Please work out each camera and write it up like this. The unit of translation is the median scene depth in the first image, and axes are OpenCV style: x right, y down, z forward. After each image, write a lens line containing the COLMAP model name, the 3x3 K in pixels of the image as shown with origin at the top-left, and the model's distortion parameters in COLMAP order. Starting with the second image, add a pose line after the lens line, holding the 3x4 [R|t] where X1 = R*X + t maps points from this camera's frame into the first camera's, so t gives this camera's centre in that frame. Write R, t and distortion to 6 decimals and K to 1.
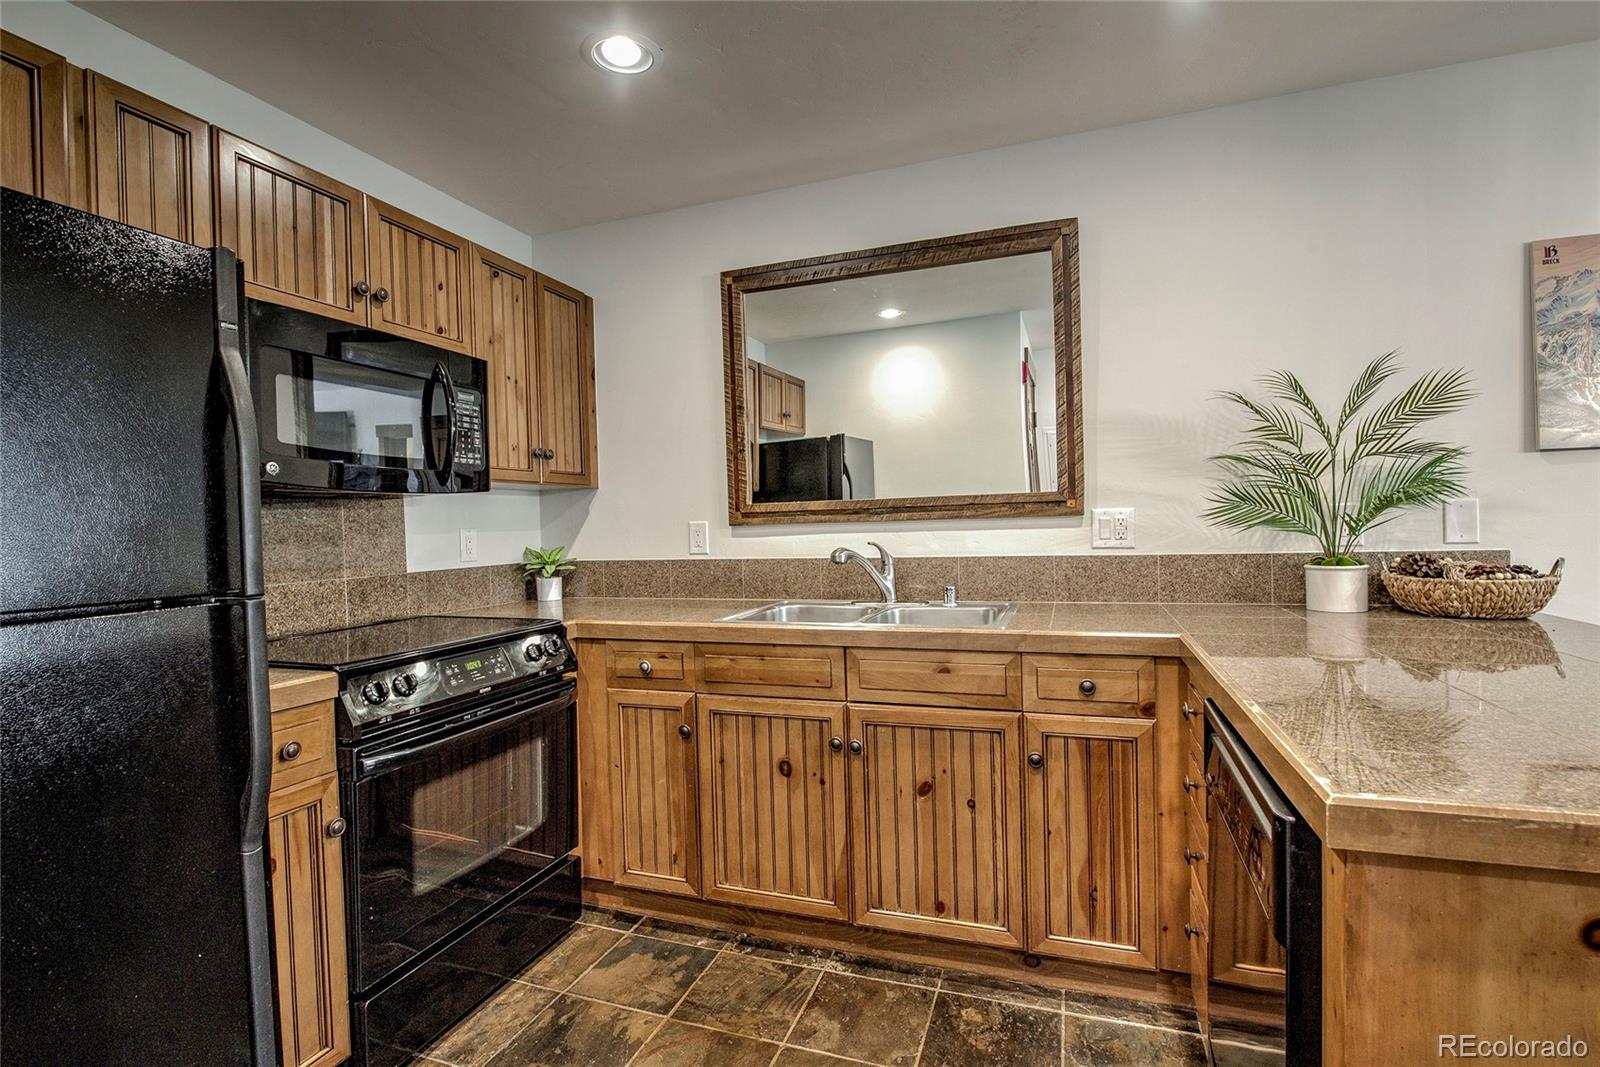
lens RADIAL K [[761.3, 0, 803.0], [0, 761.3, 537.2], [0, 0, 1]] dist [-0.011695, -0.001226]
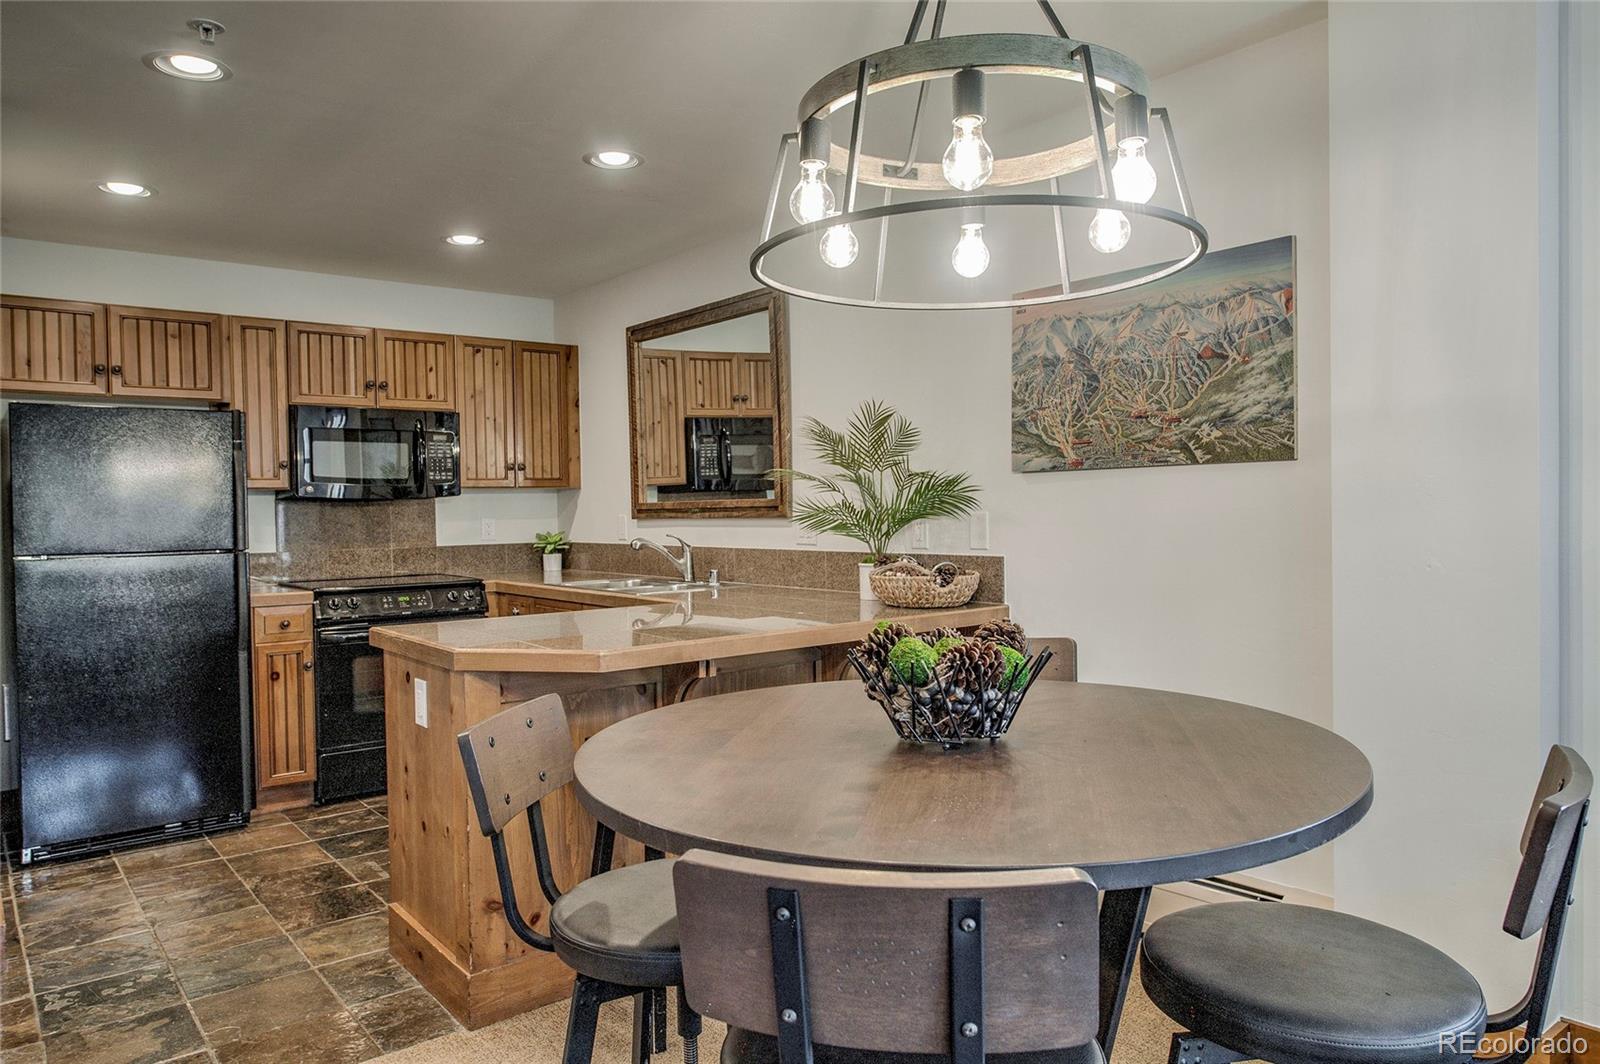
lens RADIAL K [[1082.7, 0, 800.5], [0, 1082.7, 526.9], [0, 0, 1]] dist [-0.001029, 0.000173]
pose [[0.850239, 0.023501, -0.525872, 1.409841], [-0.016718, 0.999705, 0.017647, -0.048582], [0.526132, -0.006212, 0.850380, -0.549237]]
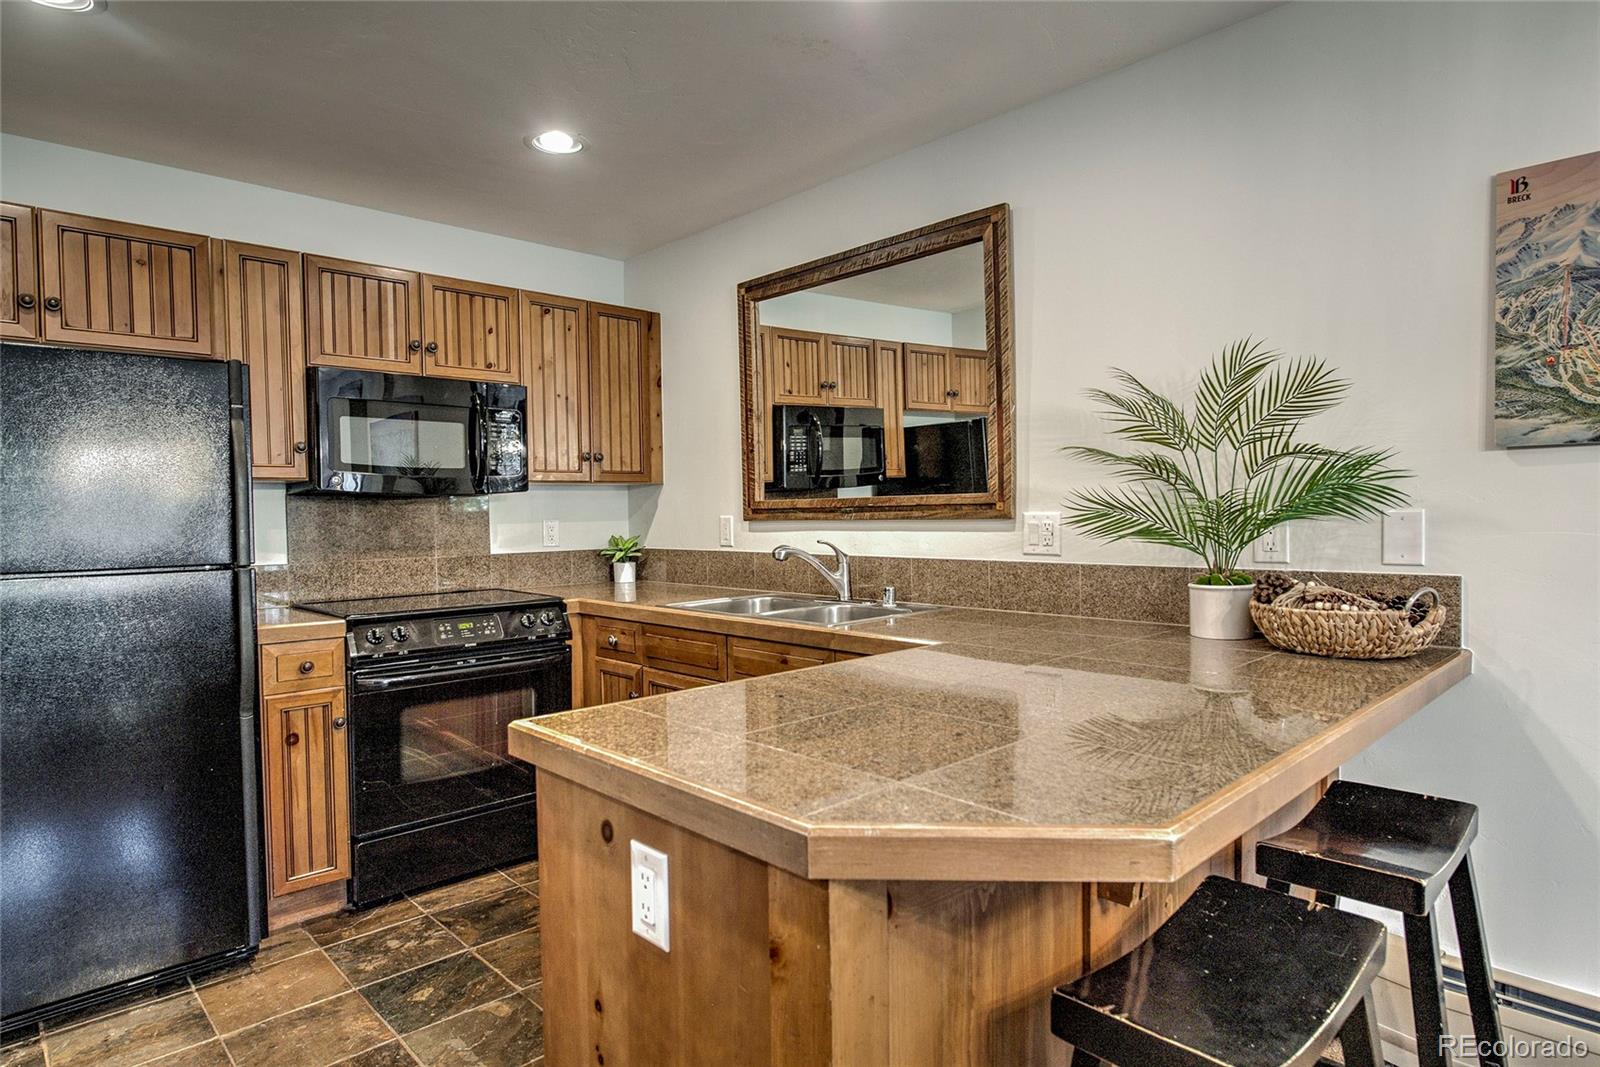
lens RADIAL K [[901.3, 0, 799.0], [0, 901.3, 537.0], [0, 0, 1]] dist [-0.003869, -0.001108]
pose [[0.893358, 0.027286, -0.448517, 0.672061], [-0.018189, 0.999532, 0.024580, -0.030839], [0.448978, -0.013801, 0.893436, -0.124558]]
